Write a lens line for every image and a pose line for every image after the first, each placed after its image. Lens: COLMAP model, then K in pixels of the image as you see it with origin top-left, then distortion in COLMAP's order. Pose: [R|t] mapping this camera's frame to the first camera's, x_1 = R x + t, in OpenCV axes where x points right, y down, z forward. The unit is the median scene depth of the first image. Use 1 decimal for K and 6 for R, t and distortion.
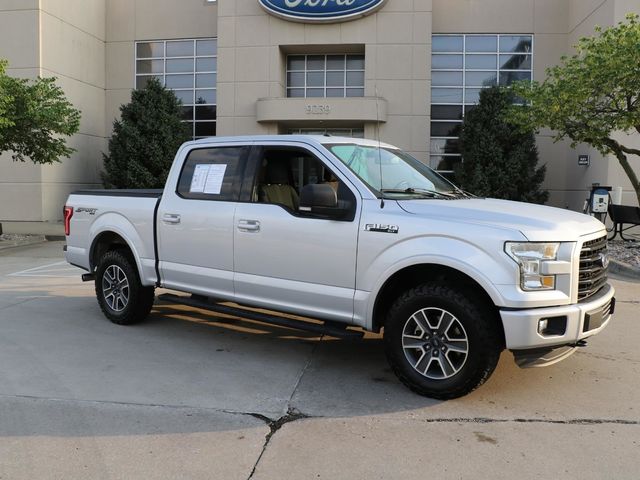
lens RADIAL K [[630.4, 0, 320.0], [0, 630.4, 240.0], [0, 0, 1]] dist [-0.110616, -0.019001]
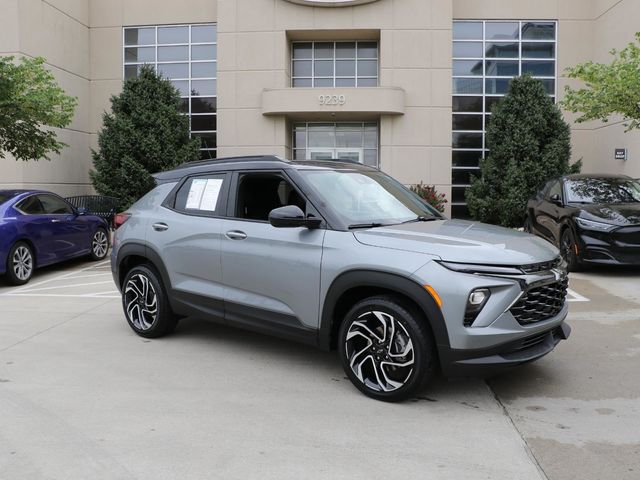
lens RADIAL K [[637.2, 0, 320.0], [0, 637.2, 240.0], [0, 0, 1]] dist [-0.132306, 0.038221]
pose [[0.998306, -0.012881, 0.056741, -0.076836], [0.013264, 0.999892, -0.006376, 0.000642], [-0.056653, 0.007118, 0.998369, 0.087373]]
